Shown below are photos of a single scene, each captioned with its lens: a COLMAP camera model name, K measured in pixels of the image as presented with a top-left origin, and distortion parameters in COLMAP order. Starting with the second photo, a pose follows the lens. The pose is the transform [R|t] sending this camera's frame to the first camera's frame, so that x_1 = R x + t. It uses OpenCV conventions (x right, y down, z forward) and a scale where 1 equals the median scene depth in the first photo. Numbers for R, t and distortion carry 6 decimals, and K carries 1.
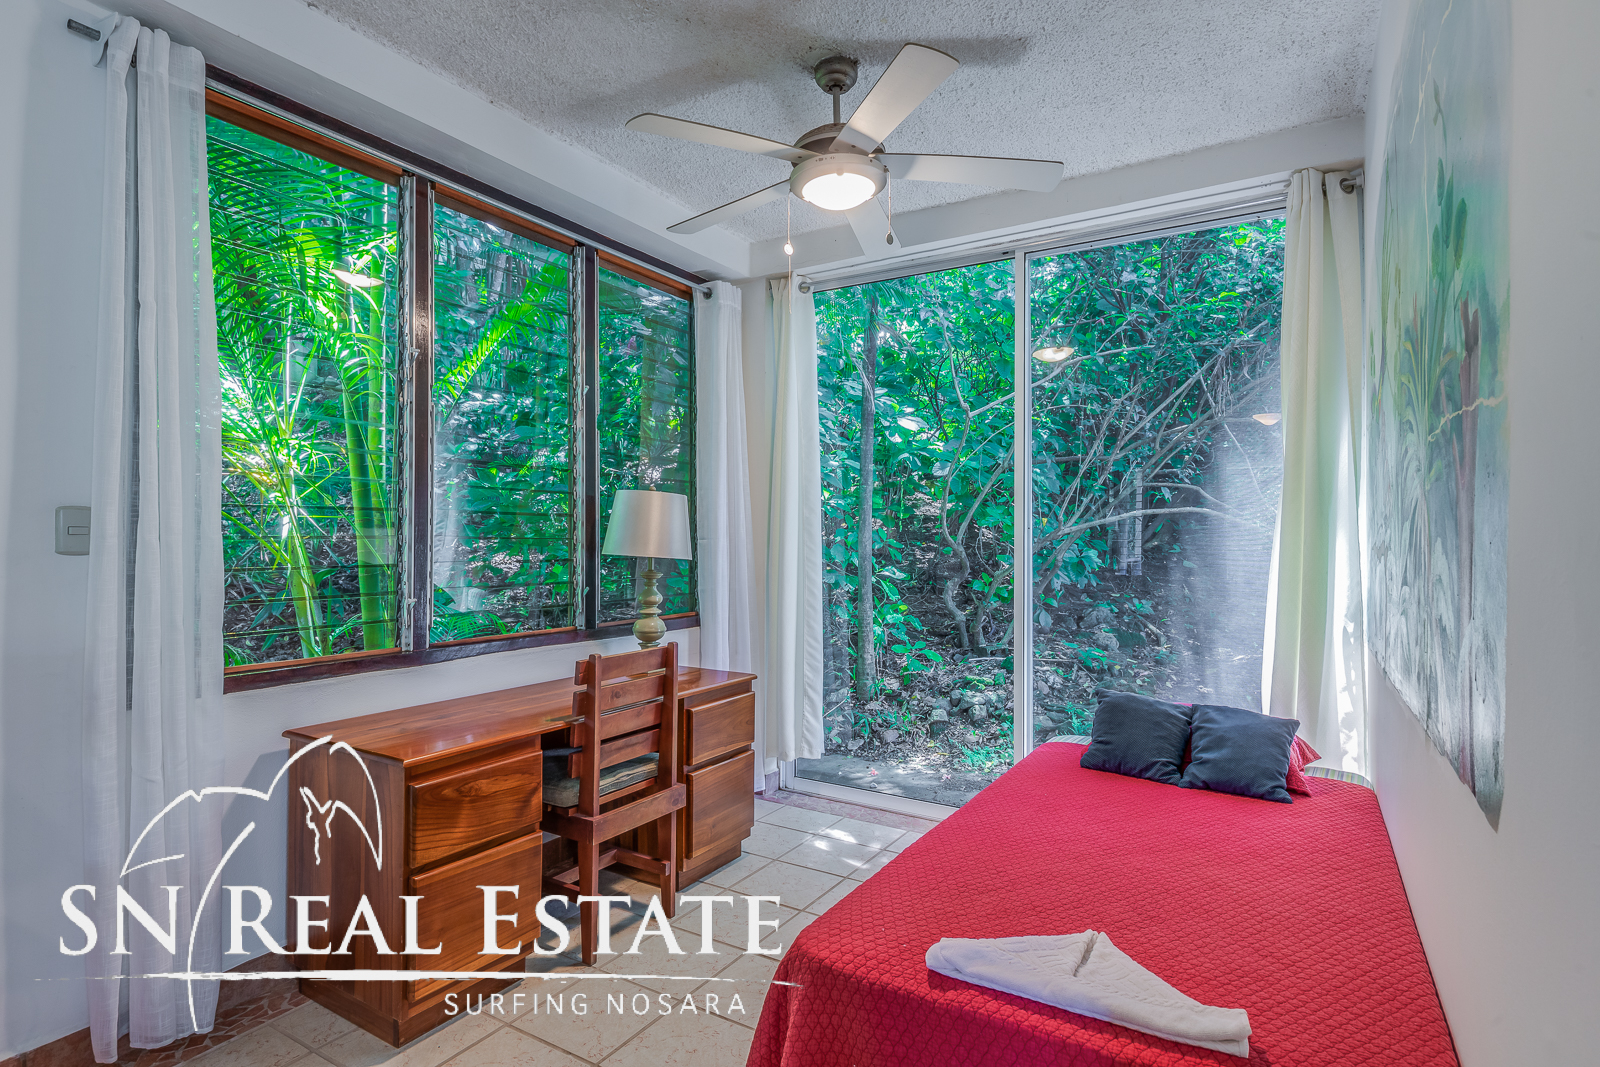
lens RADIAL K [[859.2, 0, 799.6], [0, 859.2, 537.1], [0, 0, 1]] dist [0.000357, 0.000049]
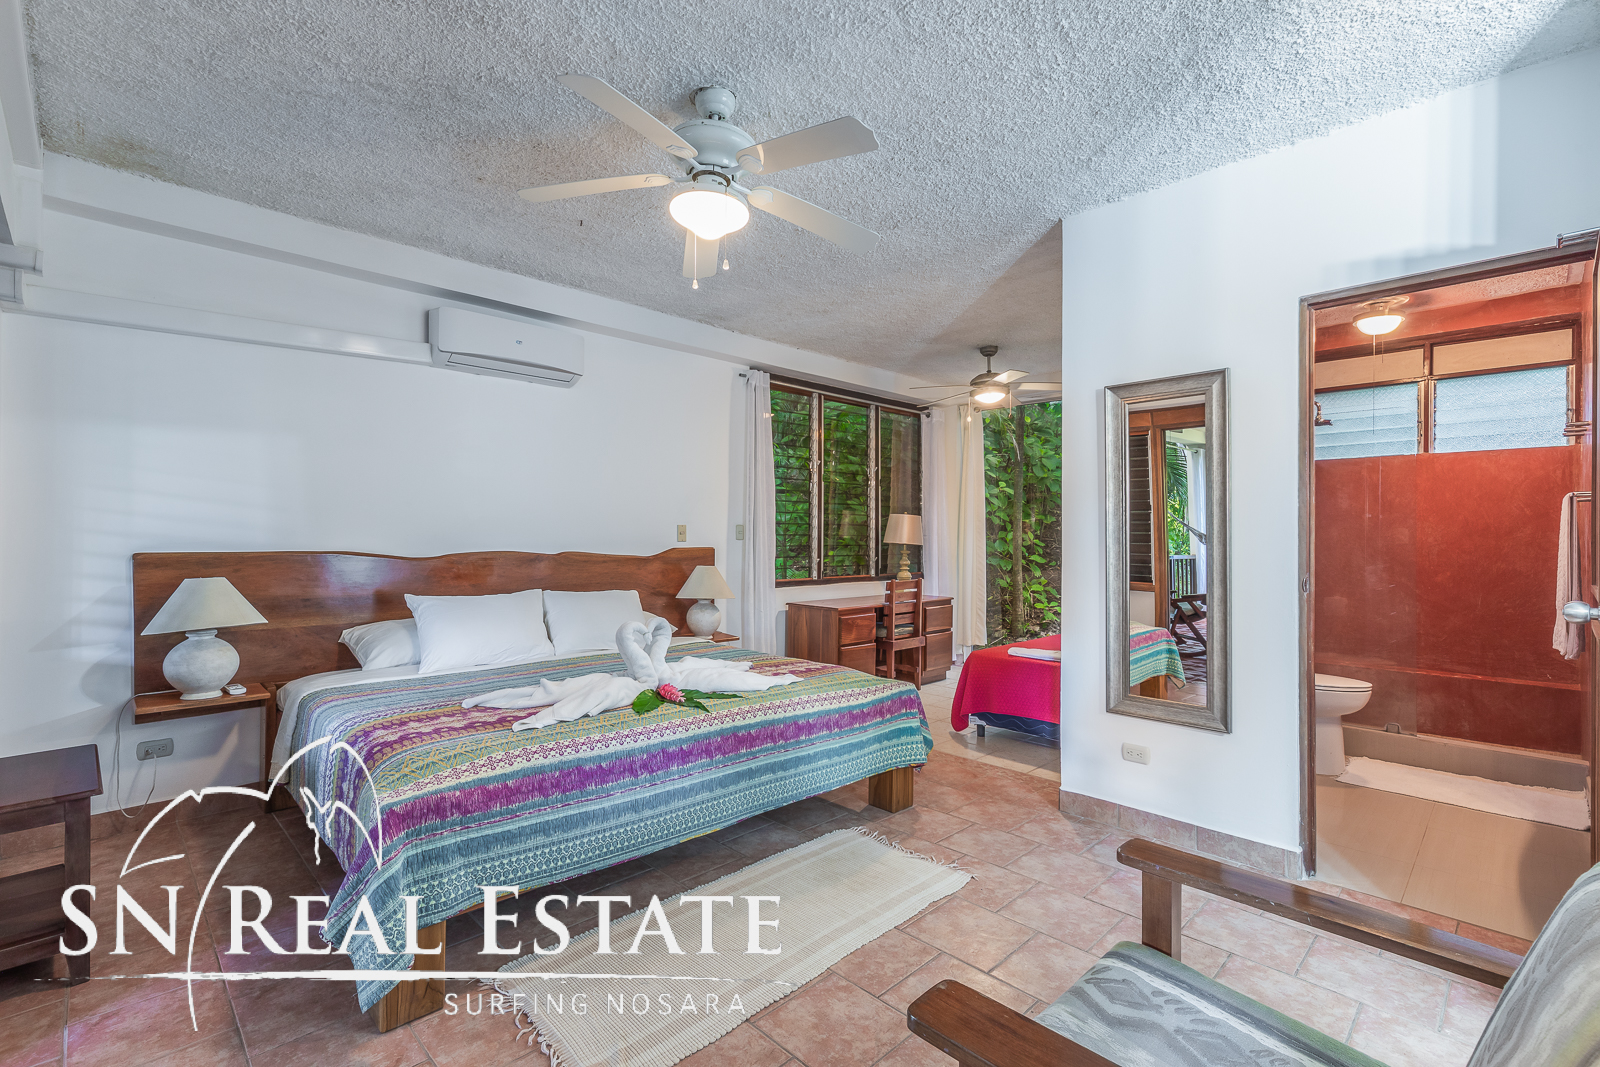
lens RADIAL K [[722.7, 0, 803.2], [0, 722.7, 533.8], [0, 0, 1]] dist [0.004666, 0.000958]
pose [[0.972545, 0.003314, -0.232692, 0.006563], [-0.003115, 0.999994, 0.001224, -0.005547], [0.232695, -0.000466, 0.972550, -0.995586]]
